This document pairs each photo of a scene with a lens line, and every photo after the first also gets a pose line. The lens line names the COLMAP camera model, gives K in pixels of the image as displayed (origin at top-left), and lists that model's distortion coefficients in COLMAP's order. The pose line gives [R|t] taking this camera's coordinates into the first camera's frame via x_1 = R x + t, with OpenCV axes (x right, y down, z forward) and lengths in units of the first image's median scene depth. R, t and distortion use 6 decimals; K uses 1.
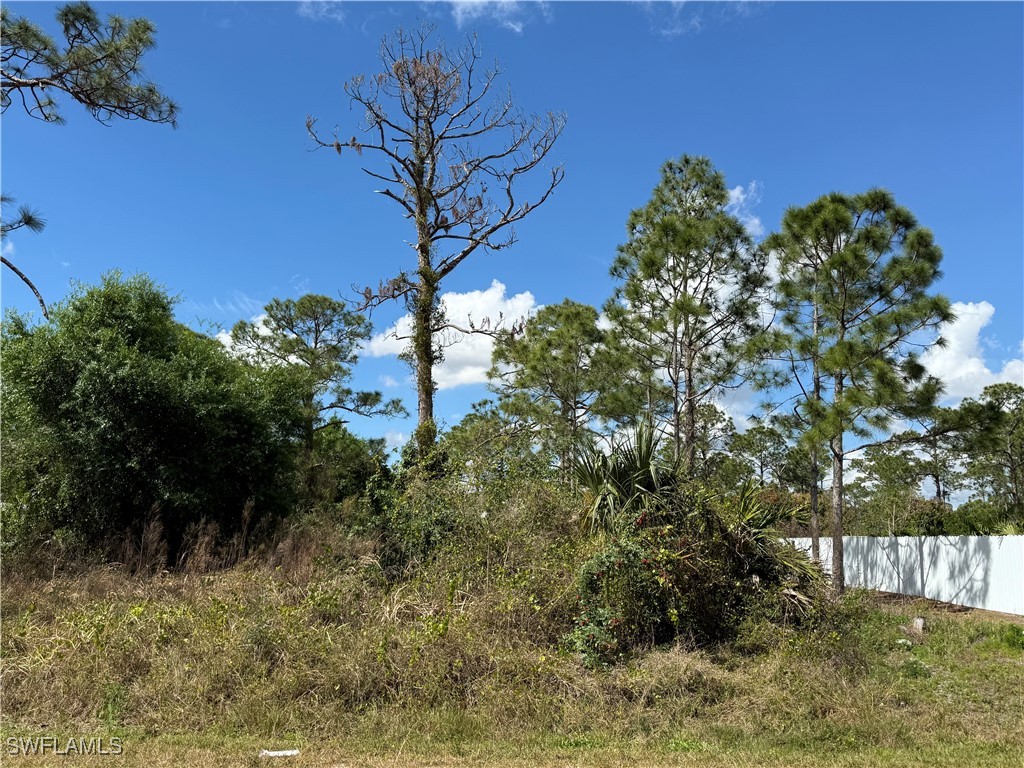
lens RADIAL K [[877.8, 0, 521.4], [0, 877.8, 373.5], [0, 0, 1]] dist [0.102297, -0.124253]
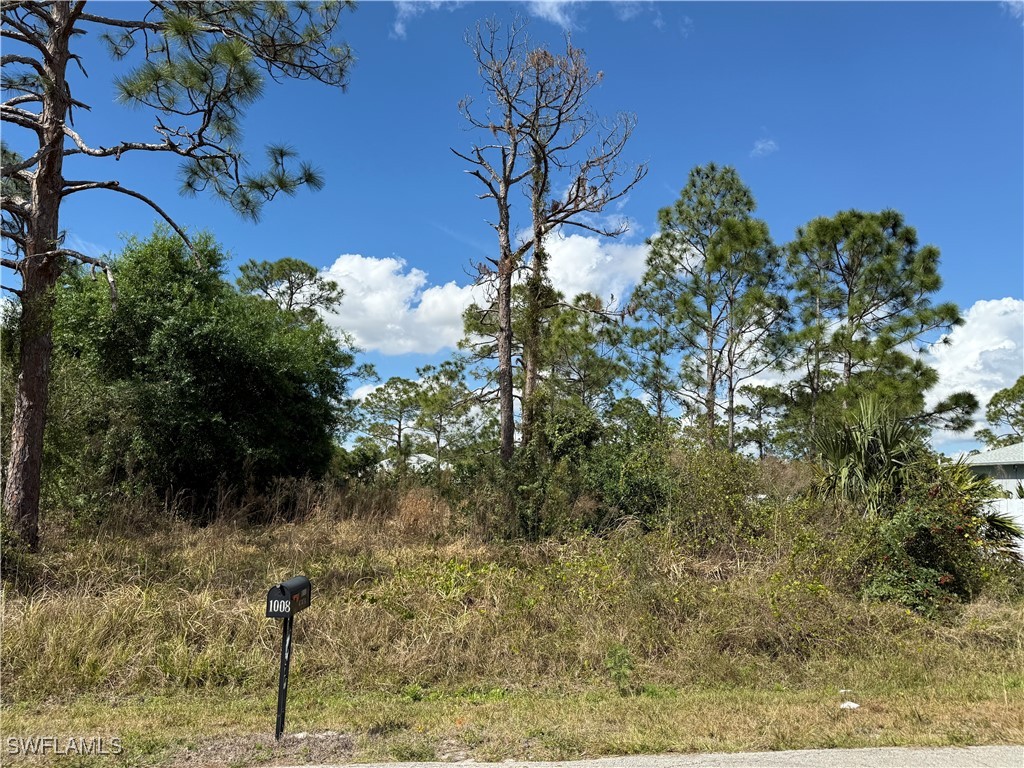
lens RADIAL K [[781.9, 0, 527.2], [0, 781.9, 382.7], [0, 0, 1]] dist [0.044582, -0.001823]
pose [[0.978290, 0.040651, 0.203215, -0.261316], [-0.051028, 0.997633, 0.046089, -0.000204], [-0.200860, -0.055458, 0.978049, 0.048423]]
